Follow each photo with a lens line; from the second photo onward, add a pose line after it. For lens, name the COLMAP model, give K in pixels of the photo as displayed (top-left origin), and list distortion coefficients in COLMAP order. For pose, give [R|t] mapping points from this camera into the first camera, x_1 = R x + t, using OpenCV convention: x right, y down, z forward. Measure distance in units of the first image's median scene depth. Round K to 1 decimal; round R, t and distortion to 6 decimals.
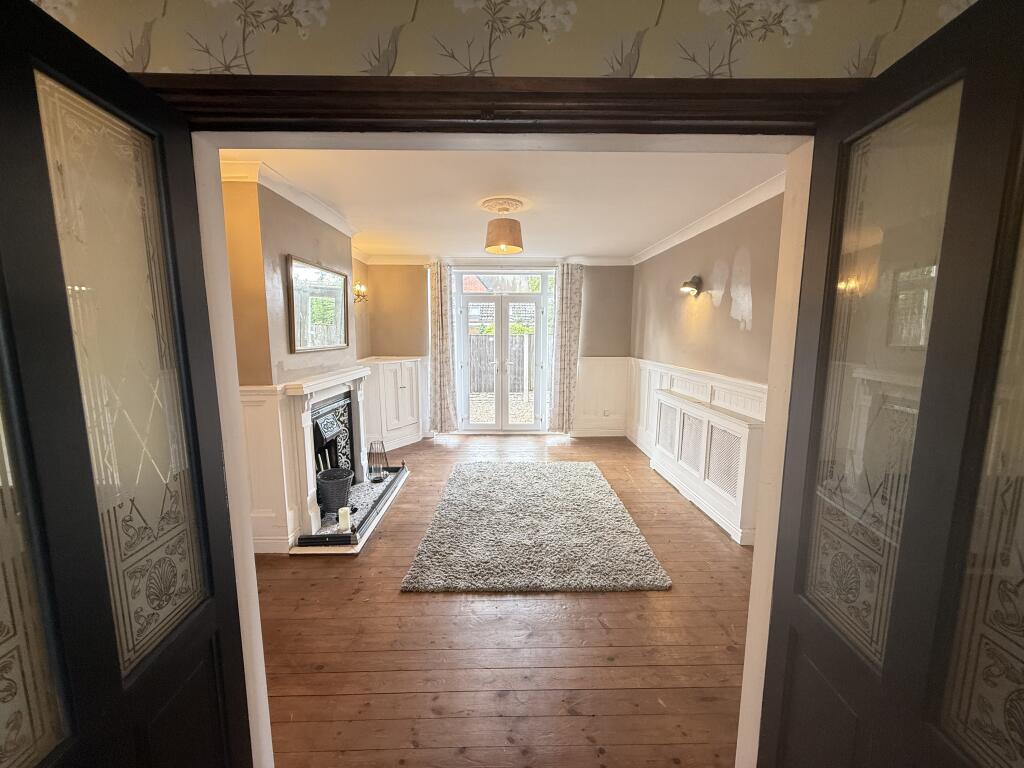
lens RADIAL K [[404.7, 0, 508.3], [0, 404.7, 389.4], [0, 0, 1]] dist [0.002116, 0.000615]
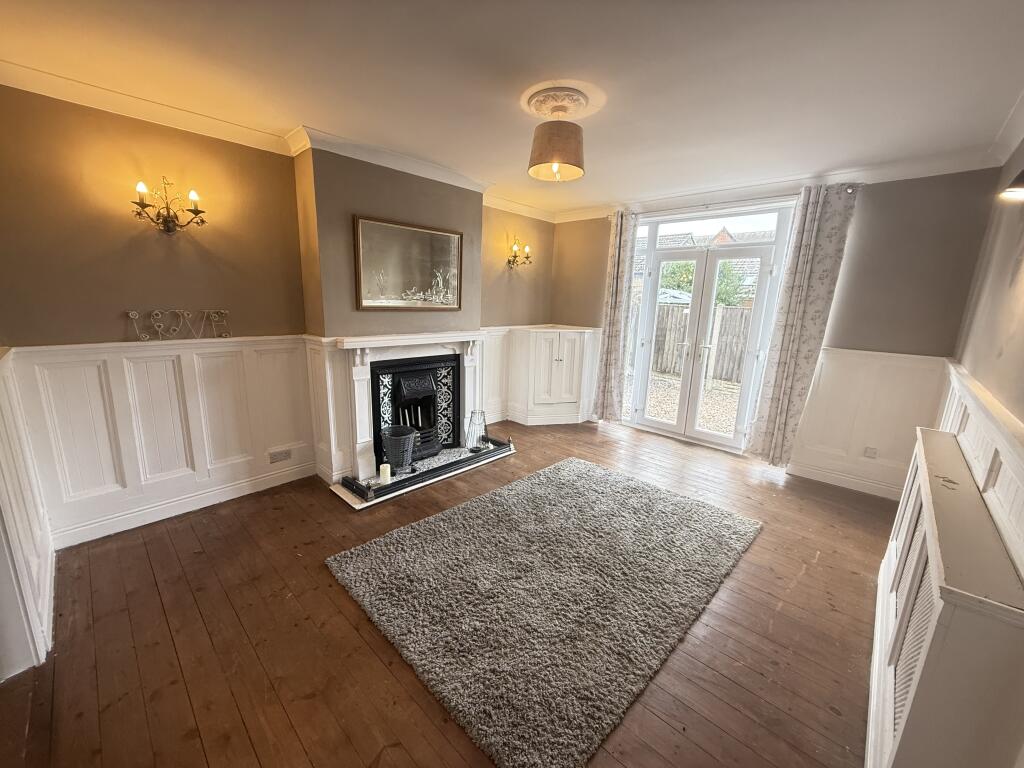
lens RADIAL K [[404.7, 0, 510.4], [0, 404.7, 387.6], [0, 0, 1]] dist [0.002116, 0.000615]
pose [[0.715197, 0.170432, -0.677824, 0.269593], [-0.128515, 0.985345, 0.112155, -0.030428], [0.687006, 0.006897, 0.726619, 0.263867]]
